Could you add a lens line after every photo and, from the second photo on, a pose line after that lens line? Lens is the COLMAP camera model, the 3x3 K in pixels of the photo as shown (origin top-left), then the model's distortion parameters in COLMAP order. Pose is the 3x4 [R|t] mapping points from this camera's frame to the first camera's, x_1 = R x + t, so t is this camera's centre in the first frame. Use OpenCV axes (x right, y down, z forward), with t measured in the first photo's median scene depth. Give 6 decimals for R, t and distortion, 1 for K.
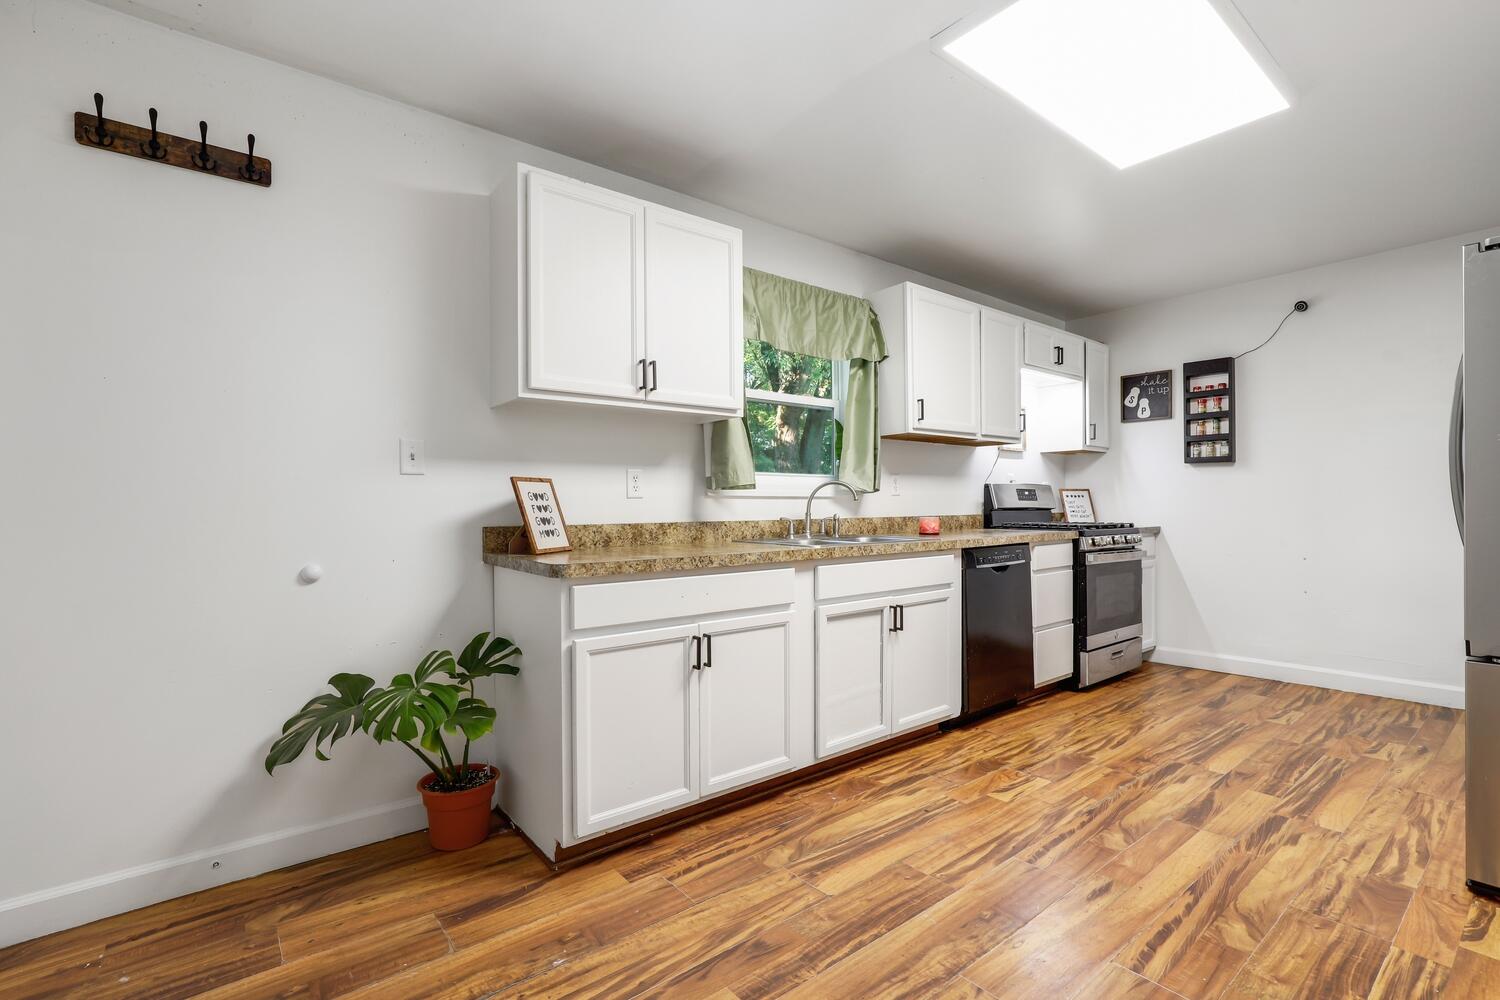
lens RADIAL K [[675.5, 0, 754.9], [0, 675.5, 504.0], [0, 0, 1]] dist [-0.023049, 0.008522]
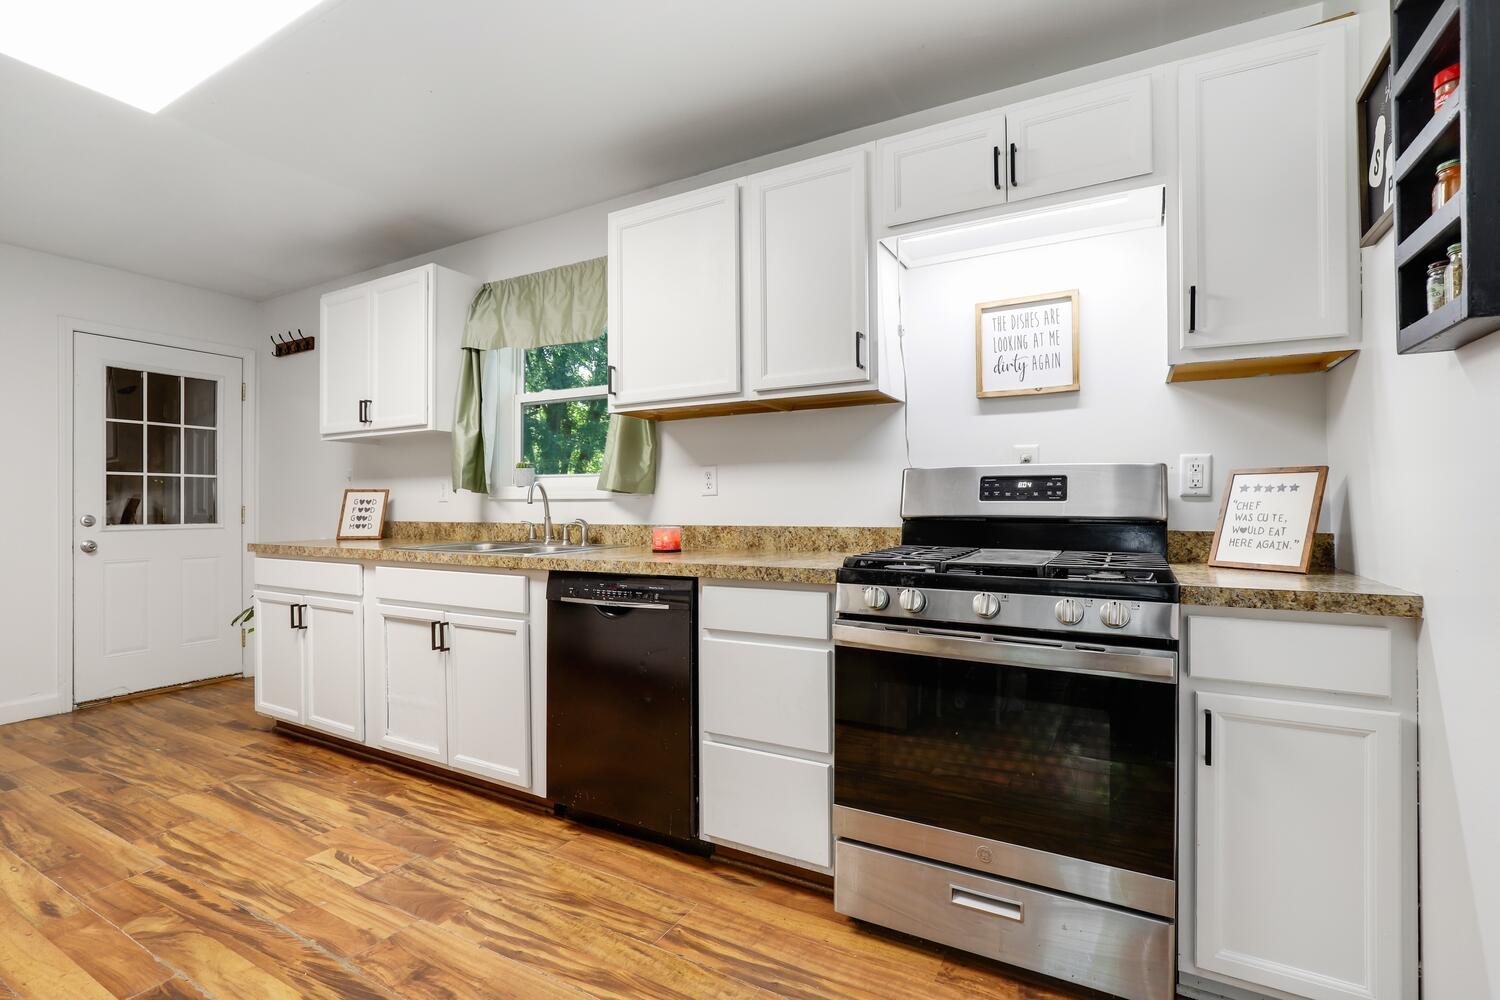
lens RADIAL K [[675.5, 0, 754.9], [0, 675.5, 504.0], [0, 0, 1]] dist [-0.023049, 0.008522]
pose [[0.388539, -0.001158, -0.921432, 1.252724], [-0.000526, 0.999999, -0.001479, -0.003938], [0.921432, 0.001059, 0.388538, 1.089843]]
